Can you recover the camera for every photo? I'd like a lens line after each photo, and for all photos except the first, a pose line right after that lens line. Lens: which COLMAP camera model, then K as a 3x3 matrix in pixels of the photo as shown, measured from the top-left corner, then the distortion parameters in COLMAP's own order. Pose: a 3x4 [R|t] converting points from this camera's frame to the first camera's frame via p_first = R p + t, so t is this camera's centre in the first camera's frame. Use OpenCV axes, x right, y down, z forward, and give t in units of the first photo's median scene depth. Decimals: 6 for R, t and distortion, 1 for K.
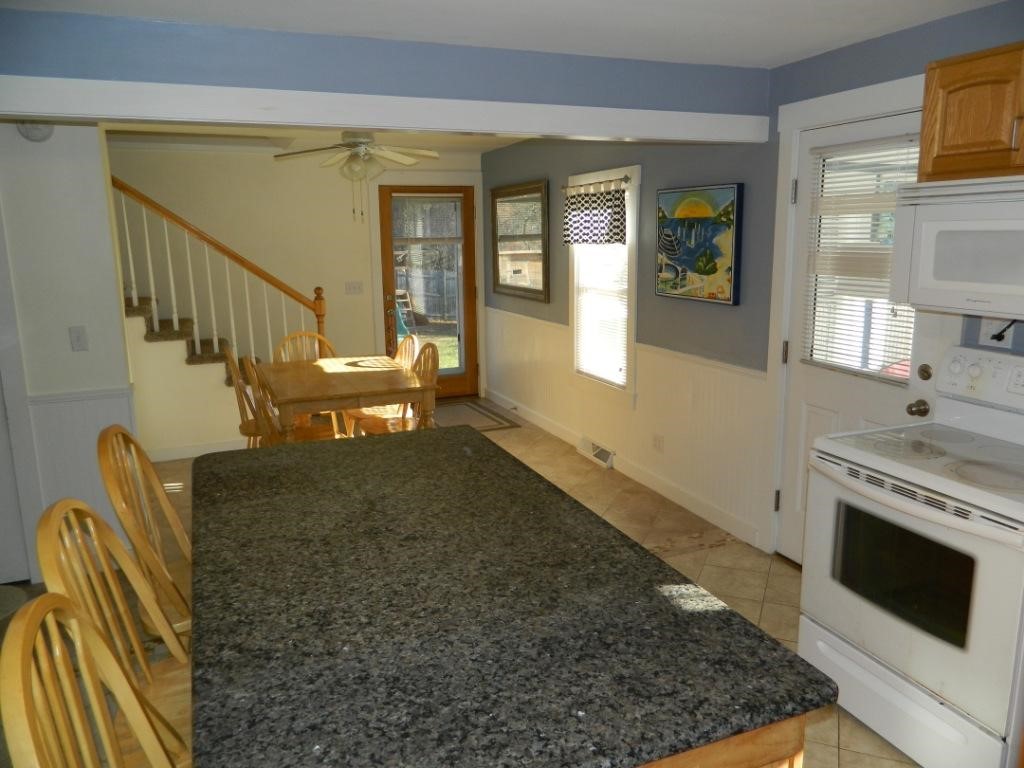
lens RADIAL K [[760.8, 0, 507.9], [0, 760.8, 379.4], [0, 0, 1]] dist [-0.001458, -0.002291]
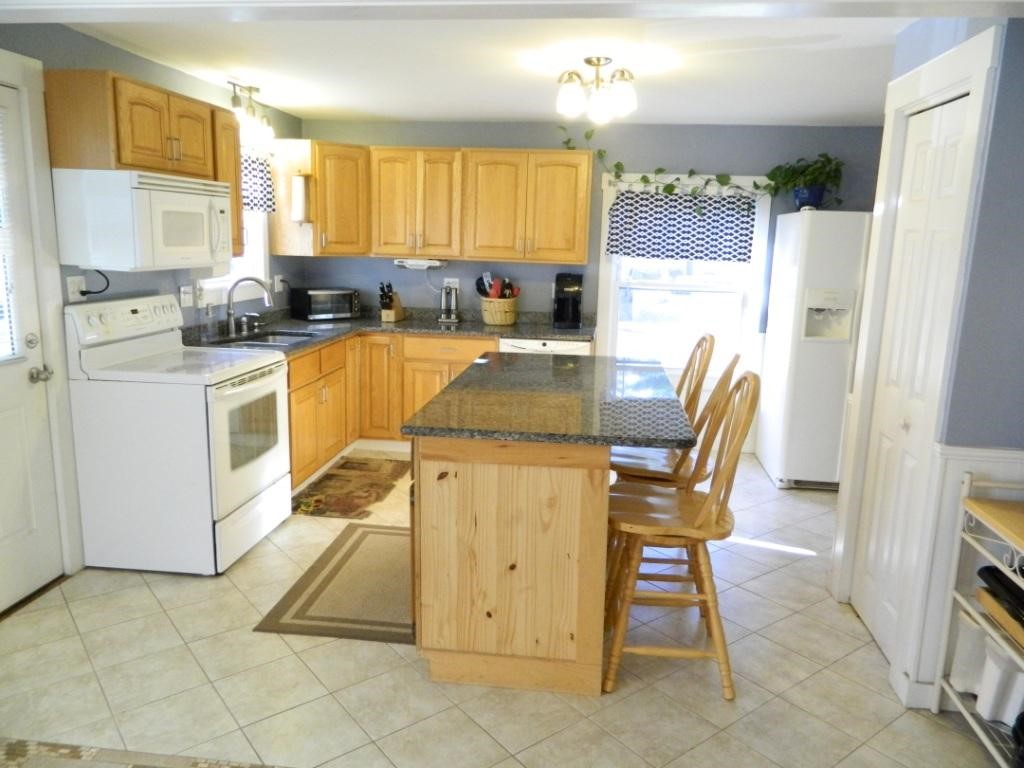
lens RADIAL K [[760.8, 0, 518.2], [0, 760.8, 387.4], [0, 0, 1]] dist [-0.001458, -0.002291]
pose [[-0.877866, -0.098917, 0.468579, -0.735582], [0.079067, 0.935073, 0.345523, -0.348932], [-0.472334, 0.340373, -0.813048, 2.086155]]
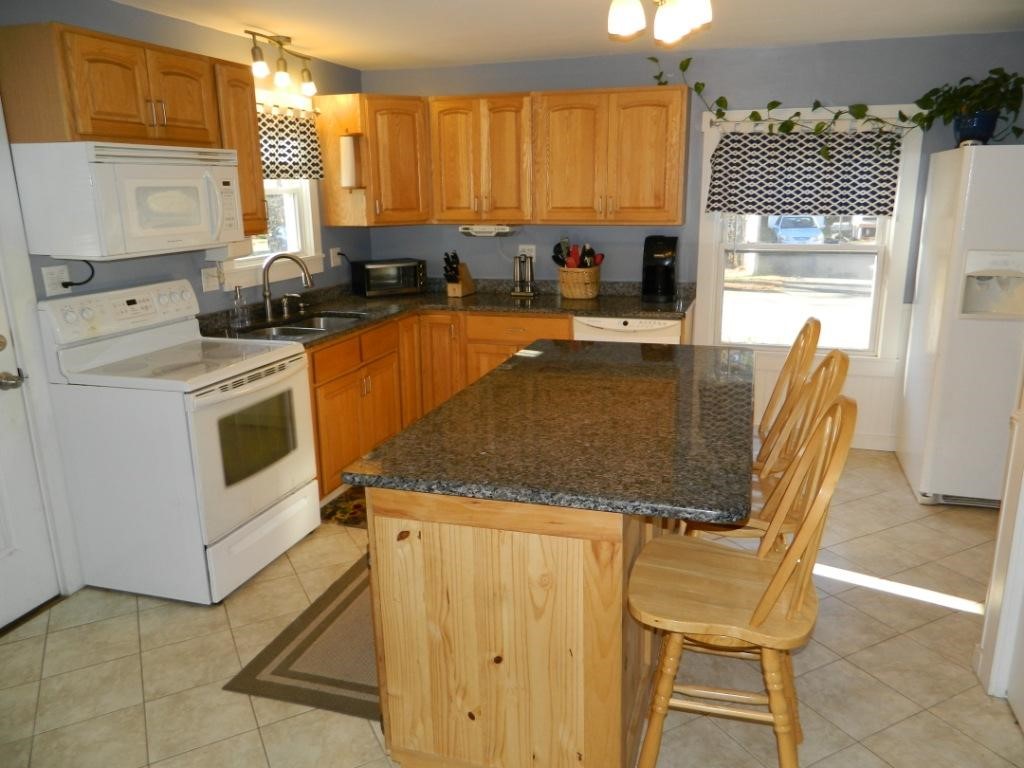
lens RADIAL K [[760.8, 0, 518.5], [0, 760.8, 386.1], [0, 0, 1]] dist [-0.001458, -0.002291]
pose [[-0.775520, -0.131828, 0.617406, -0.719284], [0.146197, 0.913872, 0.378766, -0.296944], [-0.614162, 0.384004, -0.689453, 1.697303]]
